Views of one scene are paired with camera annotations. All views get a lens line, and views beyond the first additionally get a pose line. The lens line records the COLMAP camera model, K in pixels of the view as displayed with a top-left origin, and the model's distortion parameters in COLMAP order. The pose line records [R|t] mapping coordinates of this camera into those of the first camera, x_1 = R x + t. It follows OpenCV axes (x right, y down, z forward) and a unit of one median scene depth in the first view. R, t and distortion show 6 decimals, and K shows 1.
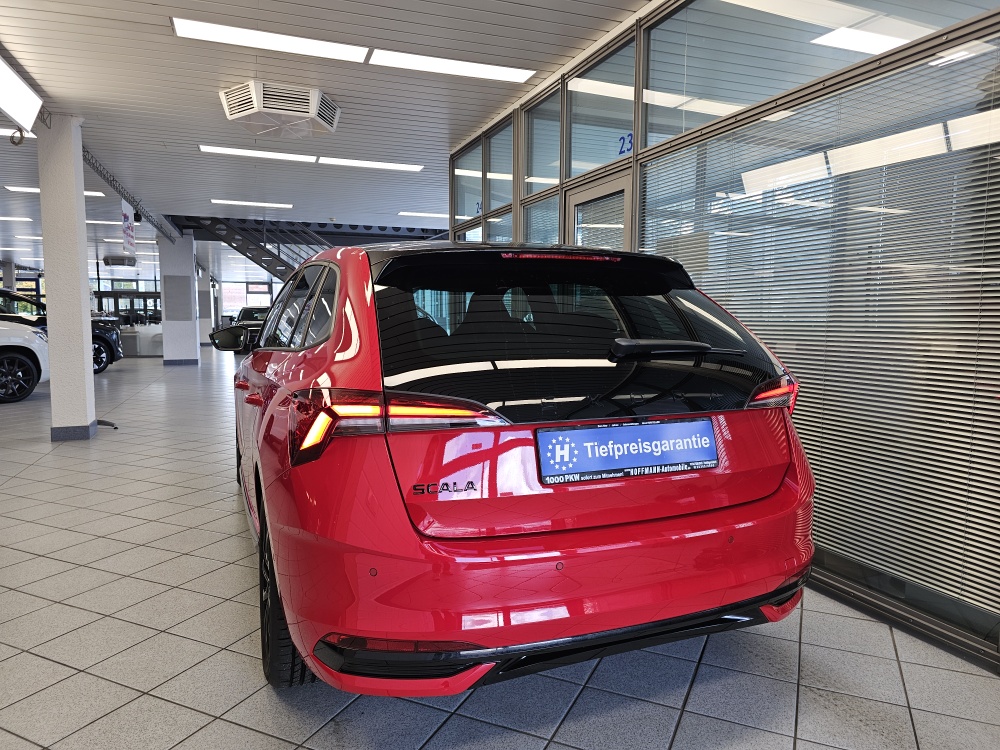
lens RADIAL K [[678.1, 0, 502.0], [0, 678.1, 374.8], [0, 0, 1]] dist [0.023650, 0.000663]
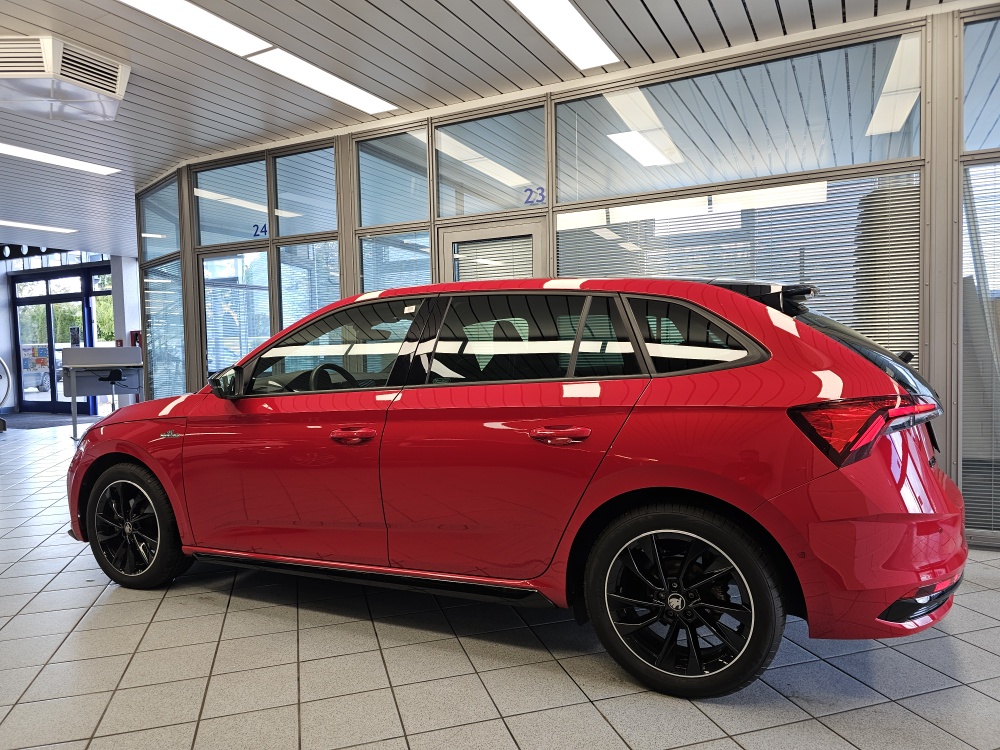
lens RADIAL K [[674.2, 0, 501.0], [0, 674.2, 370.2], [0, 0, 1]] dist [0.065989, -0.075939]
pose [[0.737461, -0.048805, 0.673624, -0.544807], [0.085668, 0.996089, -0.021619, -0.019533], [-0.669935, 0.073651, 0.738758, 0.176128]]
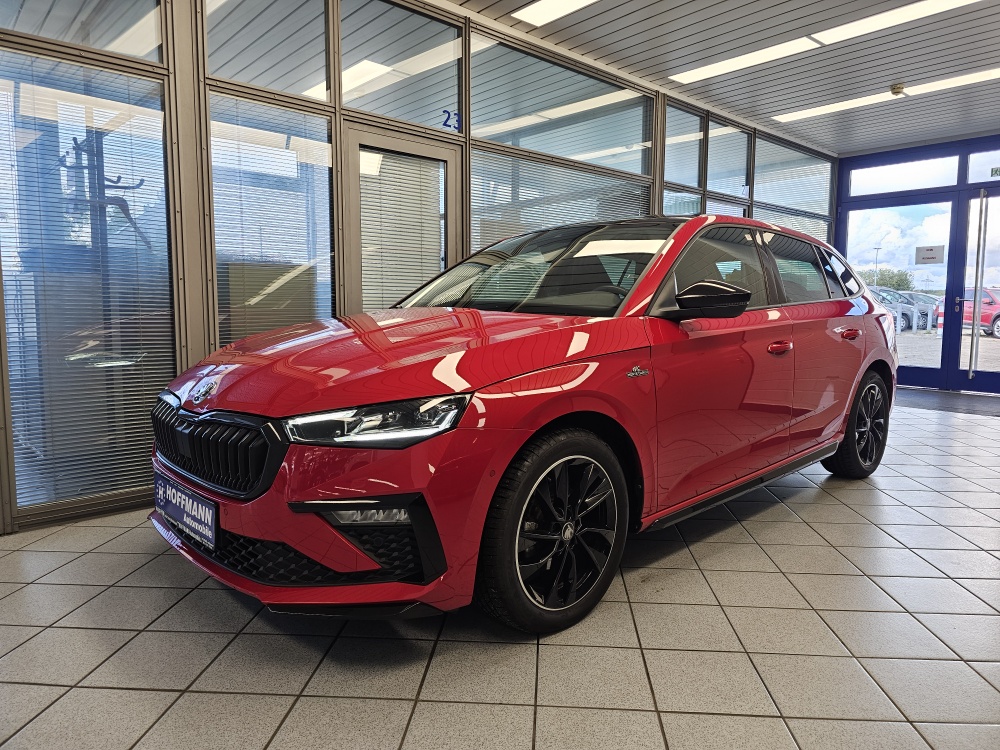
lens RADIAL K [[674.2, 0, 501.0], [0, 674.2, 370.2], [0, 0, 1]] dist [0.065989, -0.075939]
pose [[-0.372715, -0.096023, 0.922964, -0.737551], [0.077592, 0.987923, 0.134115, -0.070333], [-0.924696, 0.121601, -0.360764, 1.143859]]
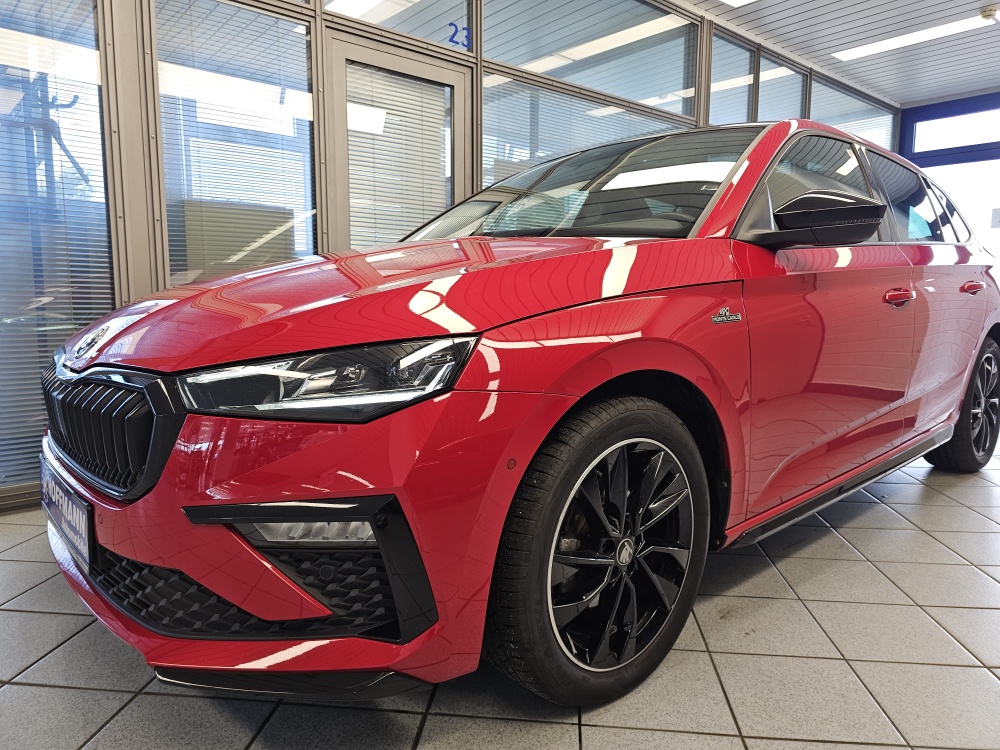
lens RADIAL K [[683.4, 0, 482.4], [0, 683.4, 375.2], [0, 0, 1]] dist [0.006350, 0.000585]
pose [[-0.327613, -0.118861, 0.937305, -0.605682], [0.082858, 0.984618, 0.153822, -0.030116], [-0.941172, 0.128057, -0.312726, 1.097978]]
